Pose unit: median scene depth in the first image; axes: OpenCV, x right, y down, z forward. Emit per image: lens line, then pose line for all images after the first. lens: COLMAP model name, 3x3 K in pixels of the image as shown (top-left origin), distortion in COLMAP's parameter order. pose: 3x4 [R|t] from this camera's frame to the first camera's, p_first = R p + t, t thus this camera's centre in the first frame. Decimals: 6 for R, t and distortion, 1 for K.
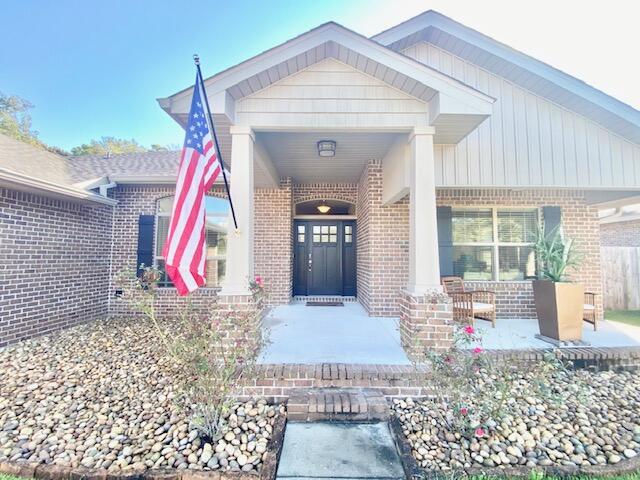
lens RADIAL K [[262.0, 0, 325.4], [0, 262.0, 239.4], [0, 0, 1]] dist [-0.009215, -0.000267]
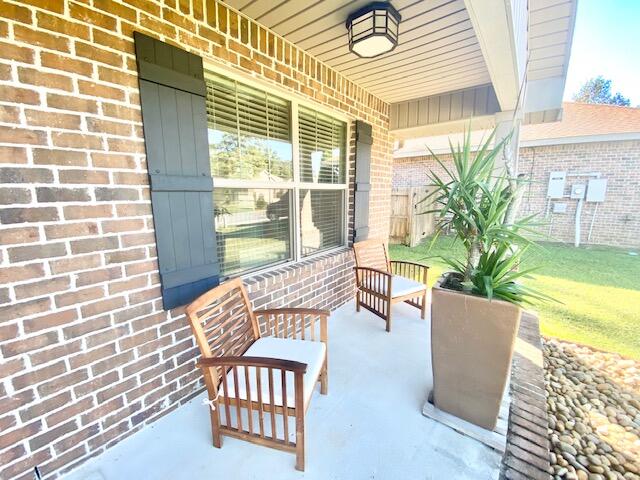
lens RADIAL K [[262.0, 0, 325.4], [0, 262.0, 239.4], [0, 0, 1]] dist [-0.009215, -0.000267]
pose [[0.599979, -0.151792, 0.785483, 0.299219], [-0.047605, 0.973321, 0.224453, 0.005737], [-0.798598, -0.172060, 0.576746, 0.671906]]
